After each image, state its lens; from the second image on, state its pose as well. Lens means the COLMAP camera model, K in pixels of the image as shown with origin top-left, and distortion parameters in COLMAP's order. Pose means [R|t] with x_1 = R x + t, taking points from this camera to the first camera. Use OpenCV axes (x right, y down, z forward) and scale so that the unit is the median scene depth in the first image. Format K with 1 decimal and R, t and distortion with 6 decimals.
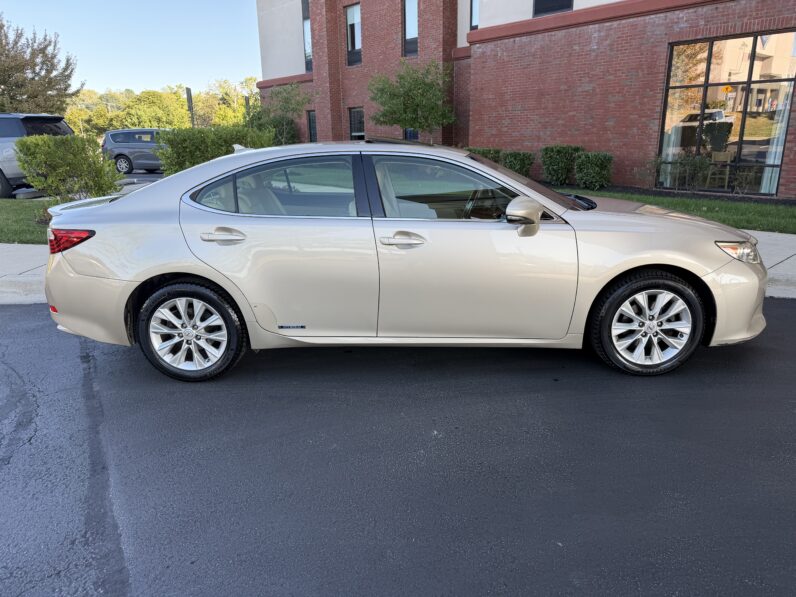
lens RADIAL K [[559.8, 0, 398.0], [0, 559.8, 298.5], [0, 0, 1]] dist [0.071556, -0.085363]
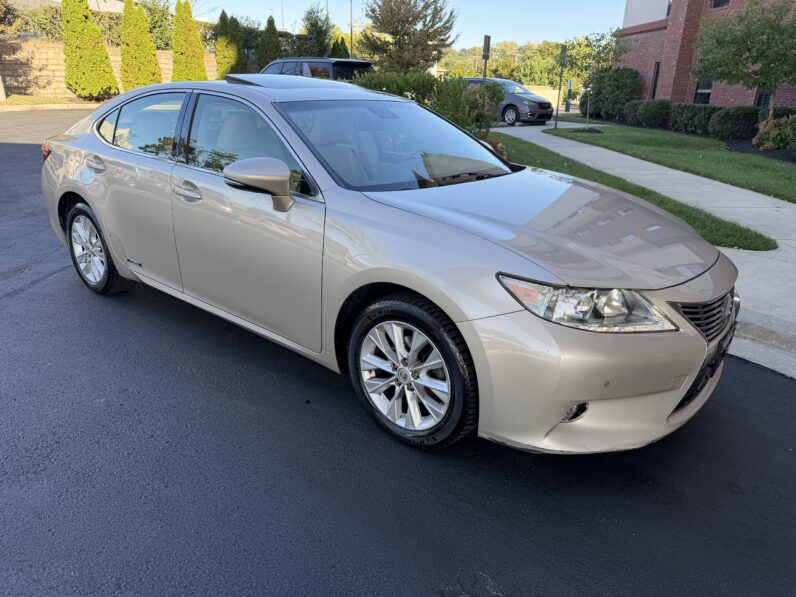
lens RADIAL K [[564.9, 0, 403.3], [0, 564.9, 300.5], [0, 0, 1]] dist [0.024908, -0.030226]
pose [[0.793880, 0.252063, -0.553371, 0.709799], [-0.209544, 0.967700, 0.140173, -0.116546], [0.570829, 0.004675, 0.821055, 0.390175]]
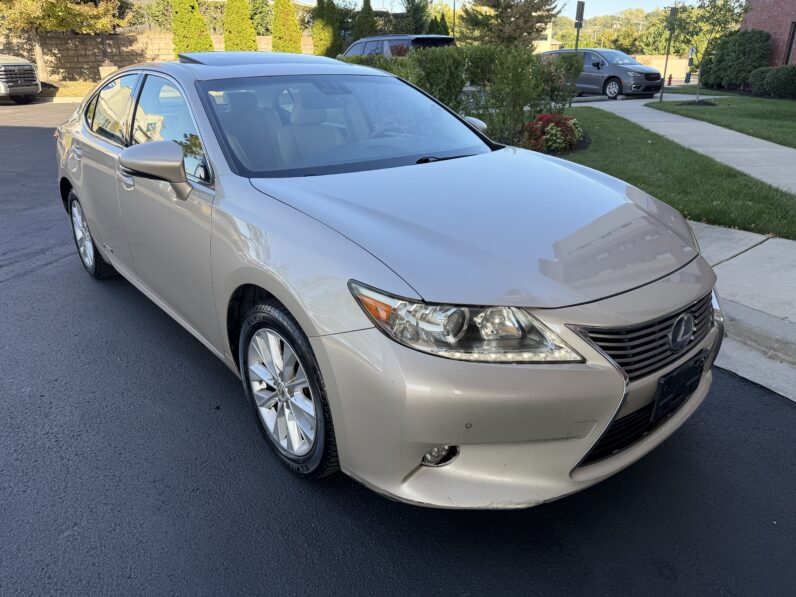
lens RADIAL K [[568.8, 0, 398.0], [0, 568.8, 298.5], [0, 0, 1]] dist [-0.000542, -0.001117]
pose [[0.663851, 0.296884, -0.686412, 0.805596], [-0.210878, 0.954895, 0.209061, -0.170142], [0.717518, 0.005963, 0.696514, 0.595458]]
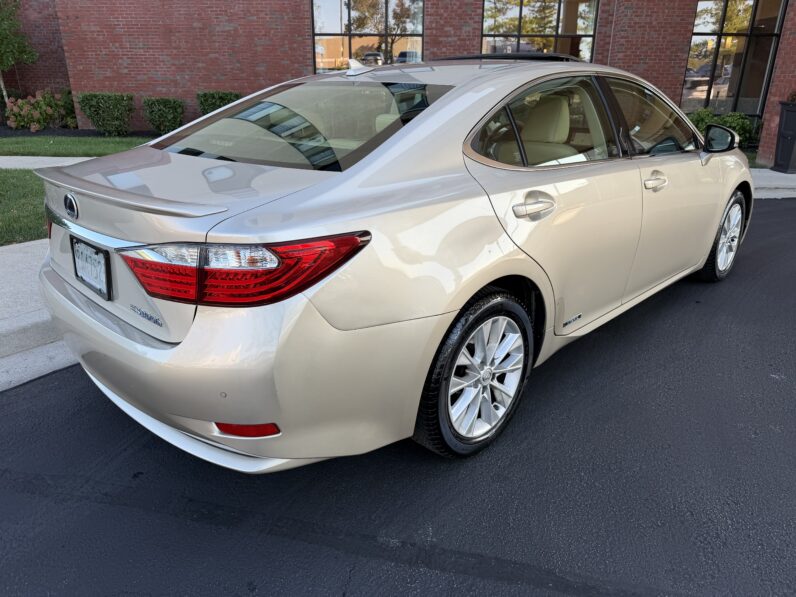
lens RADIAL K [[565.1, 0, 398.8], [0, 565.1, 294.9], [0, 0, 1]] dist [0.032057, -0.032287]
pose [[0.683459, -0.239770, 0.689488, -0.741715], [0.191869, 0.970313, 0.147236, -0.118569], [-0.704322, 0.031661, 0.709174, 0.570808]]
